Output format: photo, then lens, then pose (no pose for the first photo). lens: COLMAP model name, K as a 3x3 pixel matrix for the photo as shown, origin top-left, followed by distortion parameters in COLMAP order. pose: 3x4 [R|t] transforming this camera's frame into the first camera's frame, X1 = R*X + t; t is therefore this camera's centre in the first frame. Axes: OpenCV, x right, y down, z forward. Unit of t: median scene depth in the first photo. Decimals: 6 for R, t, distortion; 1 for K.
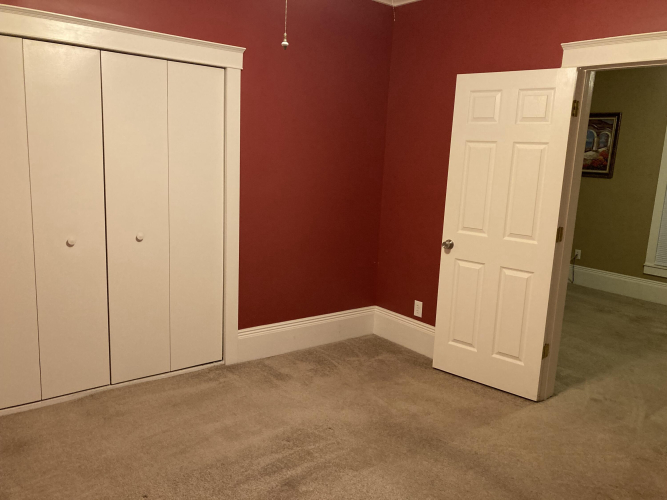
lens RADIAL K [[555.1, 0, 333.0], [0, 555.1, 251.0], [0, 0, 1]] dist [0.055195, 0.002267]
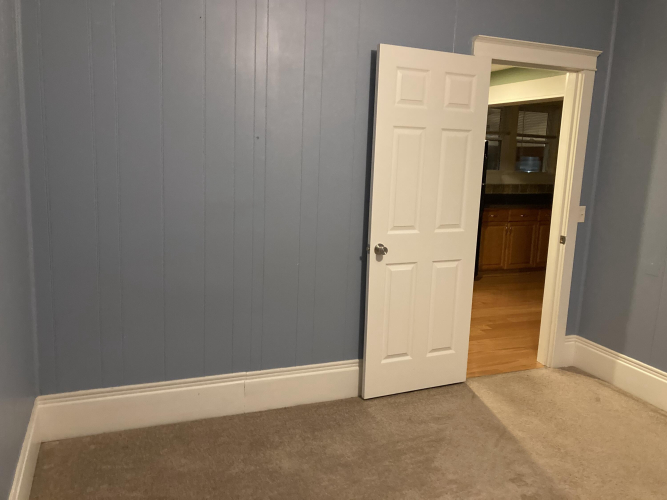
lens RADIAL K [[555.1, 0, 333.4], [0, 555.1, 251.6], [0, 0, 1]] dist [0.055195, 0.002267]
pose [[0.420061, -0.187185, 0.887981, -0.580242], [0.152945, 0.979102, 0.134042, -0.134990], [-0.894515, 0.079506, 0.439912, 0.709055]]
